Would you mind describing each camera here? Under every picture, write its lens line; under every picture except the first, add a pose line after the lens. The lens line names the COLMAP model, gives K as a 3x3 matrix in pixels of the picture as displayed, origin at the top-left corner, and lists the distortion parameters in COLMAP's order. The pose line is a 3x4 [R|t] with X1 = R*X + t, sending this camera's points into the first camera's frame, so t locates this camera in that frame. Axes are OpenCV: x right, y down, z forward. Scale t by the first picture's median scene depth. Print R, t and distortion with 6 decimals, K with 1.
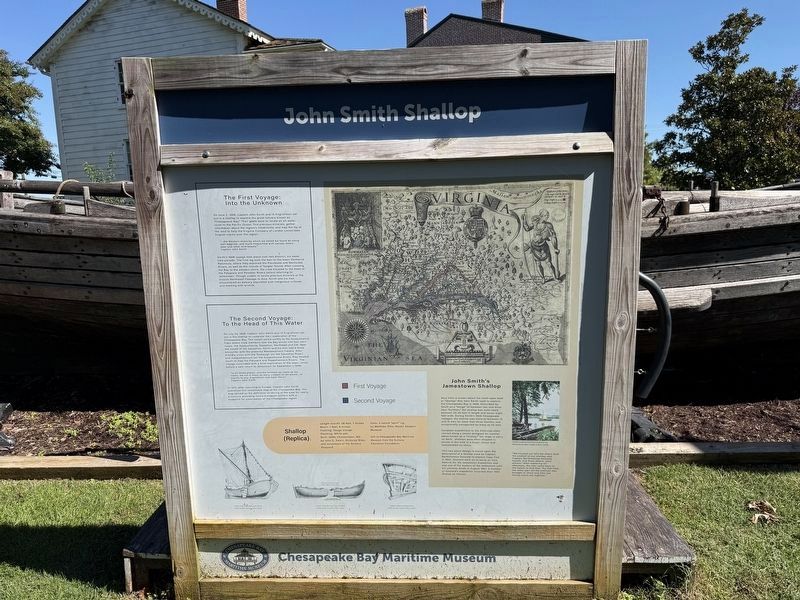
lens RADIAL K [[594.2, 0, 400.0], [0, 594.2, 300.0], [0, 0, 1]] dist [0.091290, -0.139345]
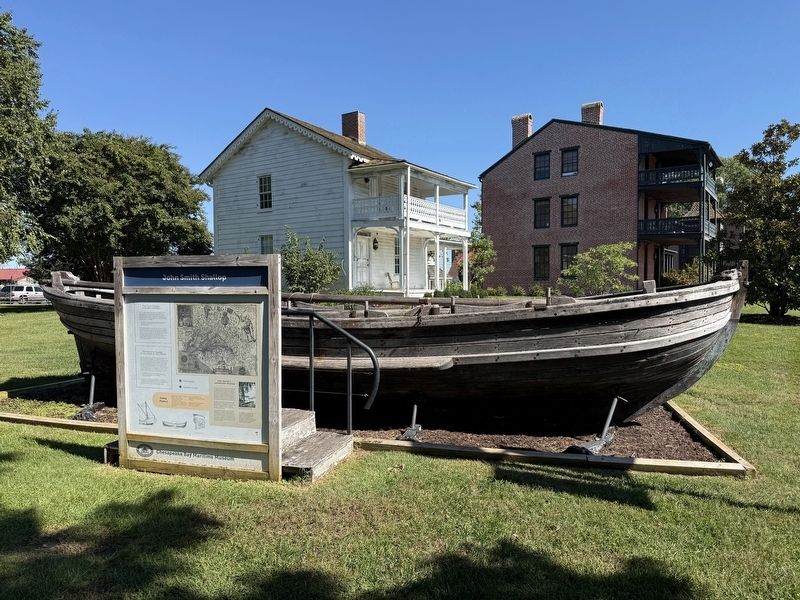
lens RADIAL K [[594.2, 0, 400.0], [0, 594.2, 300.0], [0, 0, 1]] dist [0.091290, -0.139345]
pose [[0.968211, 0.028420, -0.248513, 1.409367], [-0.060024, 0.990893, -0.120532, 0.056560], [0.242824, 0.131617, 0.961100, -1.243055]]
